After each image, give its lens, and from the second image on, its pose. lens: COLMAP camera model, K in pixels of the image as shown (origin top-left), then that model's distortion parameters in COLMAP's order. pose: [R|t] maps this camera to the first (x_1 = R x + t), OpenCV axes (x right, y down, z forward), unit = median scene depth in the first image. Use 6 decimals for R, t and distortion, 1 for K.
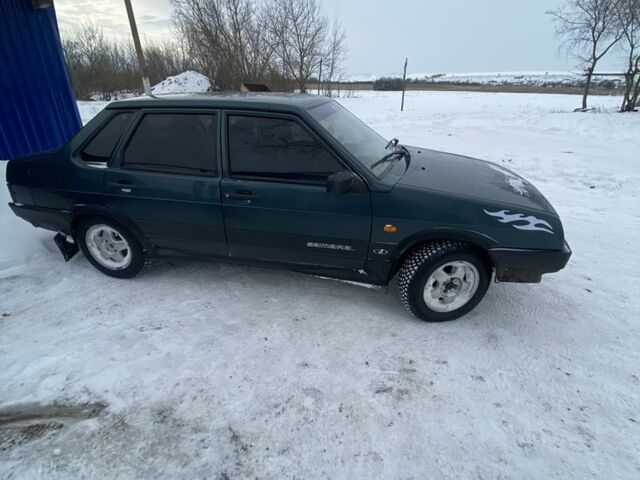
lens RADIAL K [[314.7, 0, 319.9], [0, 314.7, 239.9], [0, 0, 1]] dist [0.000071, -0.001699]
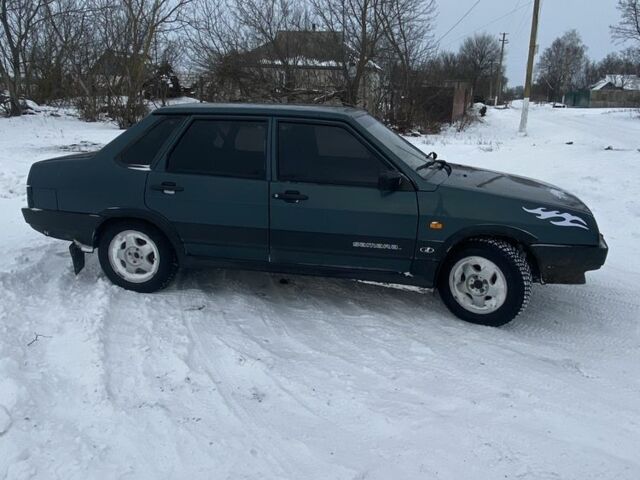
lens RADIAL K [[470.2, 0, 319.7], [0, 470.2, 240.3], [0, 0, 1]] dist [-0.000530, 0.005340]
pose [[0.999750, 0.014540, 0.017001, -0.179952], [-0.011415, 0.985147, -0.171333, 0.268758], [-0.019239, 0.171097, 0.985066, -0.498046]]
